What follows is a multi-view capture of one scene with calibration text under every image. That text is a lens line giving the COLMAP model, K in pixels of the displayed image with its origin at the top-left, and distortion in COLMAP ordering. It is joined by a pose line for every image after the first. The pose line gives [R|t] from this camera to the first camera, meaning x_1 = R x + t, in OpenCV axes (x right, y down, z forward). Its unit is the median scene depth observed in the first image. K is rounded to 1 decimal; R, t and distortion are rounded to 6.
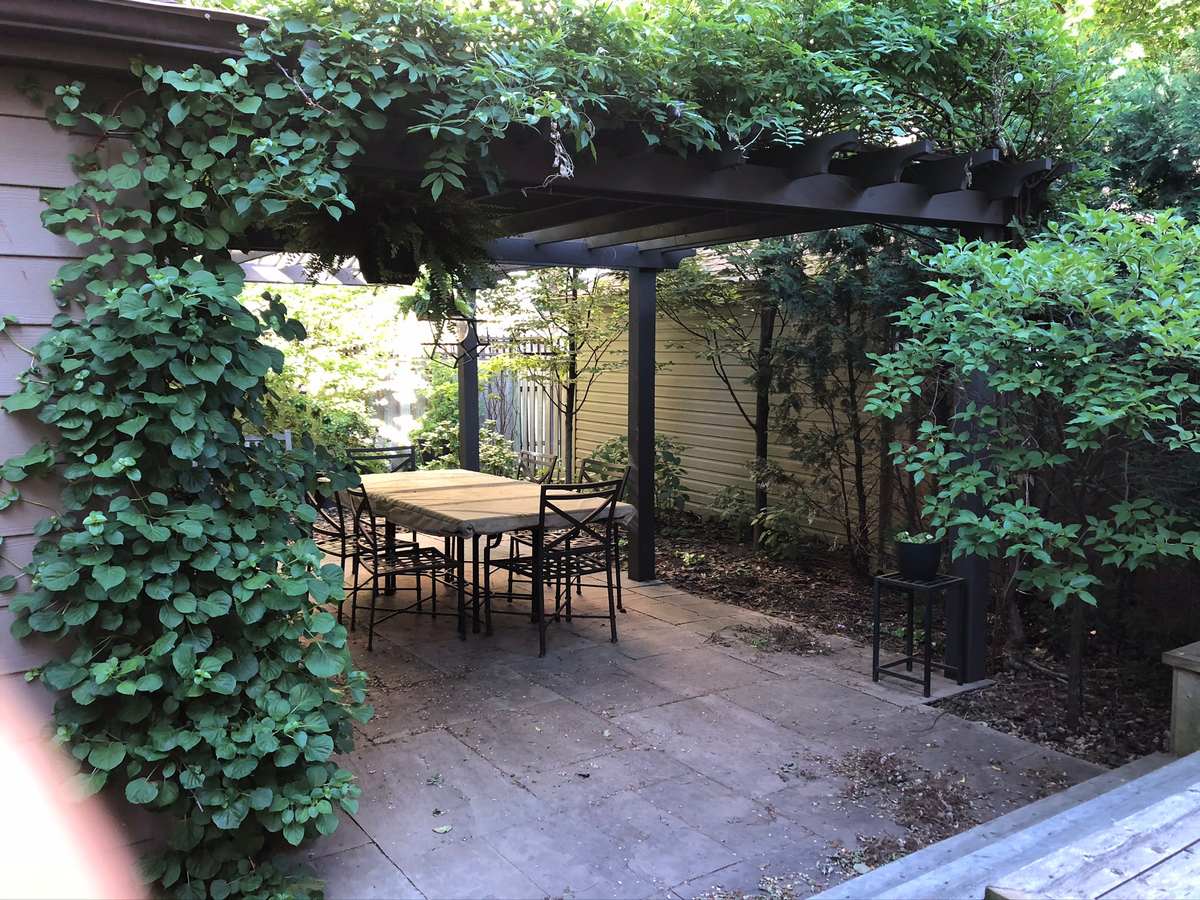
lens RADIAL K [[999.7, 0, 596.5], [0, 999.7, 453.5], [0, 0, 1]] dist [0.005241, 0.007528]
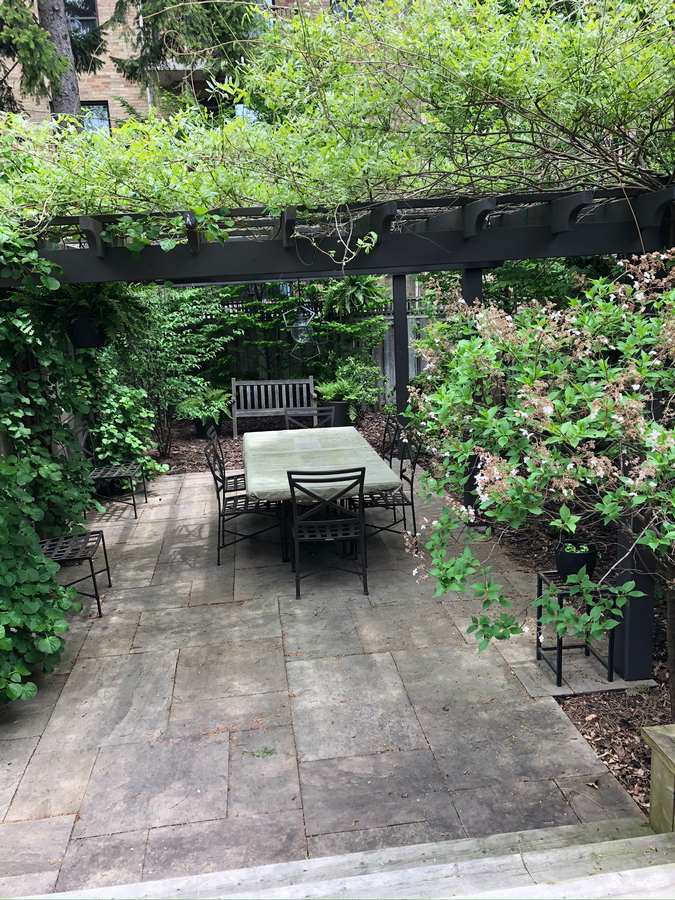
lens RADIAL K [[760.4, 0, 337.8], [0, 760.4, 450.2], [0, 0, 1]] dist [0.016013, 0.002021]
pose [[0.894928, 0.055789, -0.442709, 0.619744], [0.000853, 0.991937, 0.126726, -0.171189], [0.446210, -0.113789, 0.887665, 0.217750]]
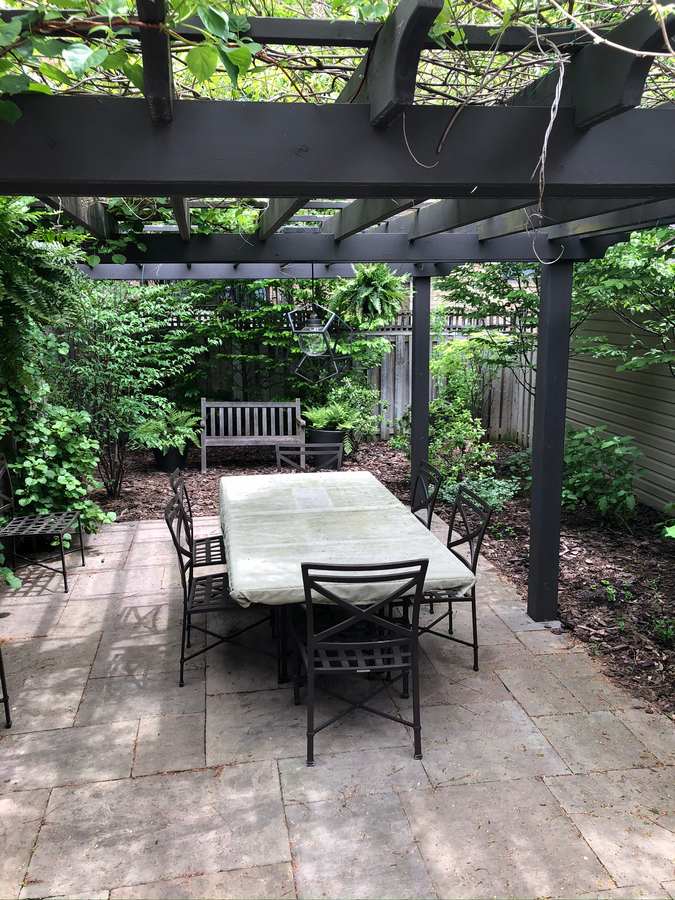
lens RADIAL K [[749.7, 0, 340.0], [0, 749.7, 447.0], [0, 0, 1]] dist [0.005241, 0.007528]
pose [[0.916919, 0.069974, -0.392891, 0.273300], [-0.033412, 0.994512, 0.099147, -0.171470], [0.397673, -0.077783, 0.914224, 0.679337]]
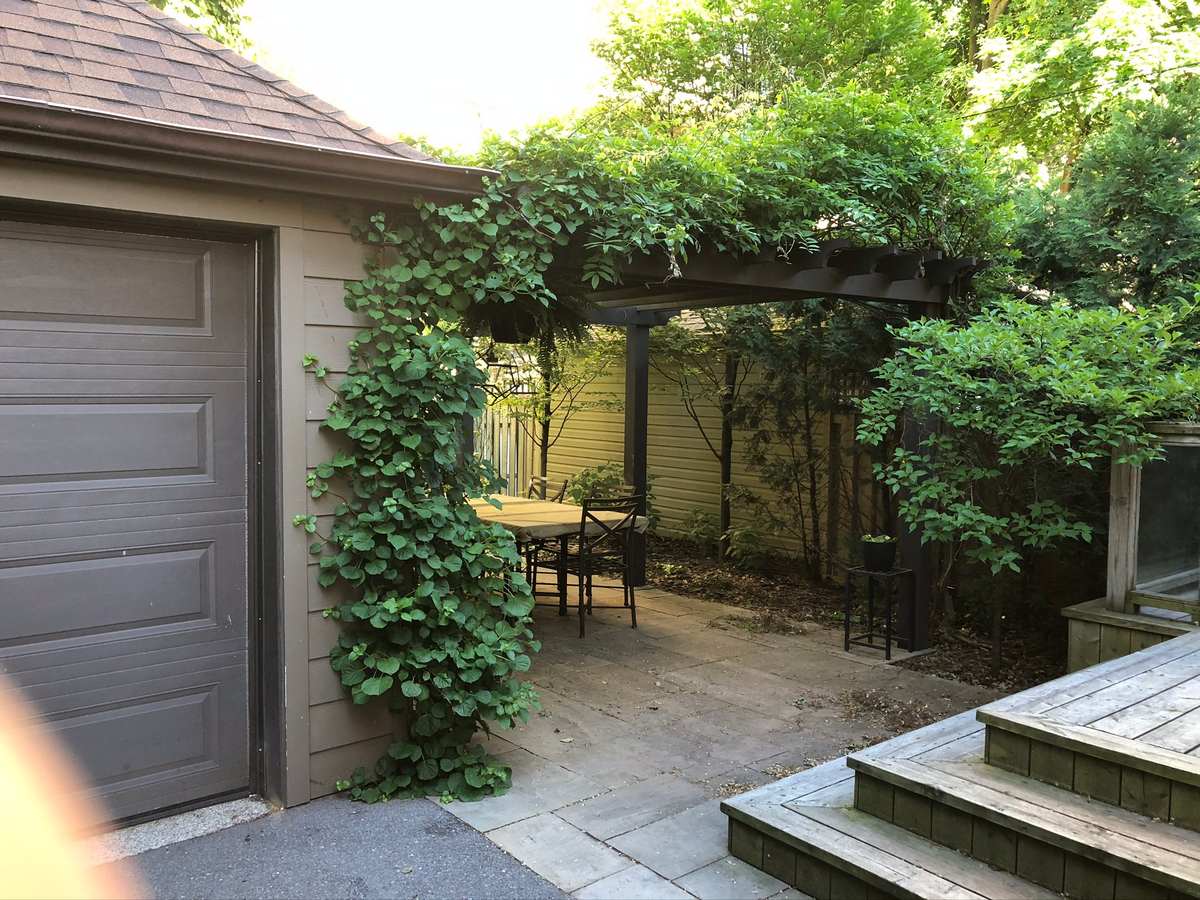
lens RADIAL K [[999.7, 0, 596.5], [0, 999.7, 453.5], [0, 0, 1]] dist [0.005241, 0.007528]
pose [[0.994908, 0.007165, 0.100536, -0.245122], [-0.003160, 0.999197, -0.039944, 0.036282], [-0.100741, 0.039423, 0.994131, -0.367687]]
